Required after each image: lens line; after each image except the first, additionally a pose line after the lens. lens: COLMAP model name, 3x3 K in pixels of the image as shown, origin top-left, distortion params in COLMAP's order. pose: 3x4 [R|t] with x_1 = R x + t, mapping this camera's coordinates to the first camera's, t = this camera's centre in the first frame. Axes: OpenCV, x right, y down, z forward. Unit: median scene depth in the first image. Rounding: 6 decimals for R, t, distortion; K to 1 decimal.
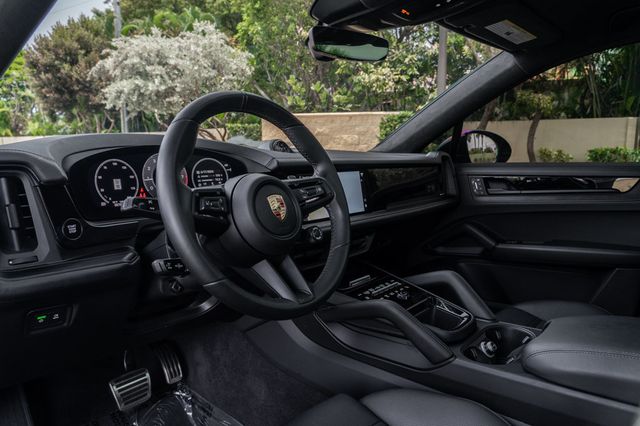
lens RADIAL K [[448.4, 0, 320.0], [0, 448.4, 213.0], [0, 0, 1]] dist [-0.014749, 0.003320]
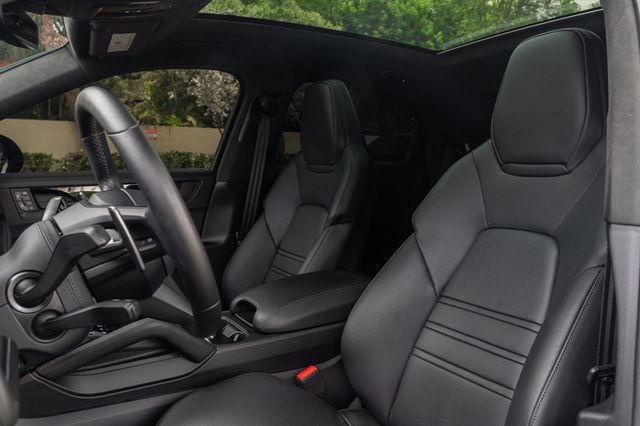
lens RADIAL K [[551.3, 0, 320.0], [0, 551.3, 213.0], [0, 0, 1]] dist [0.039857, -0.000450]
pose [[0.360081, -0.084928, 0.929047, -0.692856], [0.122978, 0.991479, 0.042971, -0.025558], [-0.924780, 0.098779, 0.367456, 0.189020]]
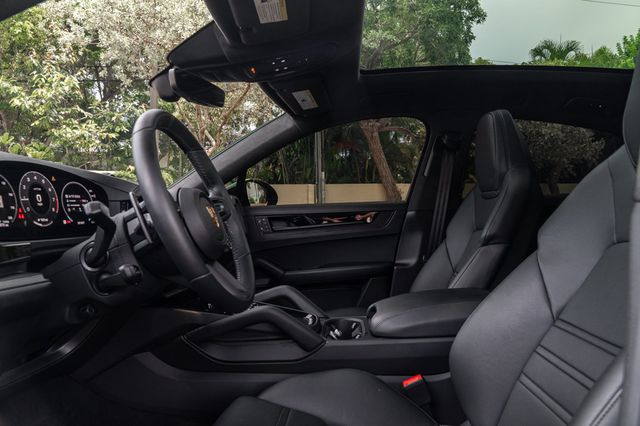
lens RADIAL K [[447.8, 0, 320.0], [0, 447.8, 213.0], [0, 0, 1]] dist [0.000791, 0.001727]
pose [[0.802171, -0.007541, 0.597047, -0.378244], [0.092012, 0.989538, -0.111125, 0.087592], [-0.589963, 0.144077, 0.794472, -0.031409]]
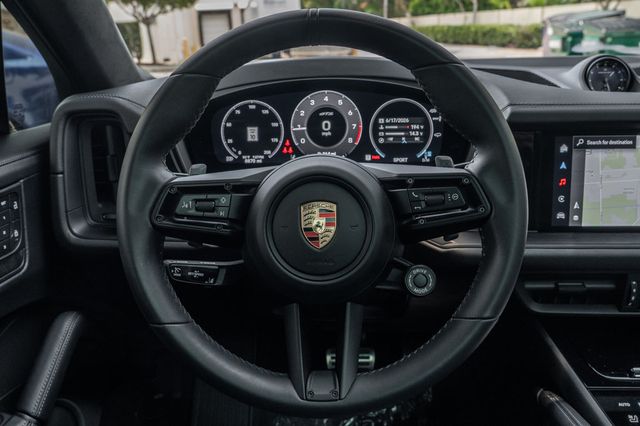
lens RADIAL K [[563.3, 0, 320.0], [0, 563.3, 213.0], [0, 0, 1]] dist [-0.017186, 0.000791]
pose [[0.603774, 0.234213, -0.761972, 0.306292], [-0.086562, 0.969474, 0.229404, -0.131335], [0.792442, -0.072550, 0.605617, 0.397523]]
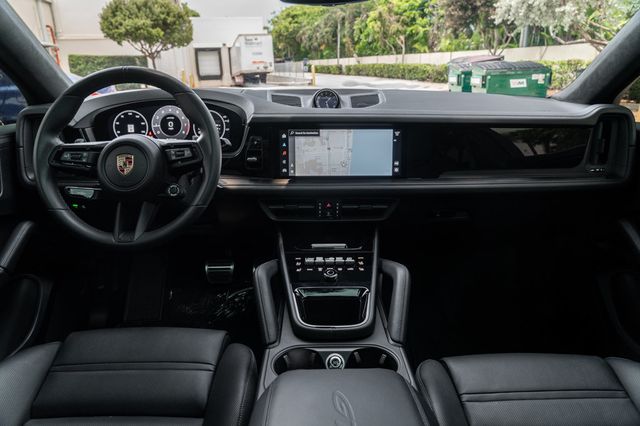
lens RADIAL K [[430.1, 0, 320.0], [0, 430.1, 213.0], [0, 0, 1]] dist [-0.016983, 0.001770]
pose [[0.652489, 0.246055, -0.716739, 0.799372], [-0.101457, 0.965667, 0.239150, -0.154218], [0.750976, -0.083325, 0.655052, 0.424130]]
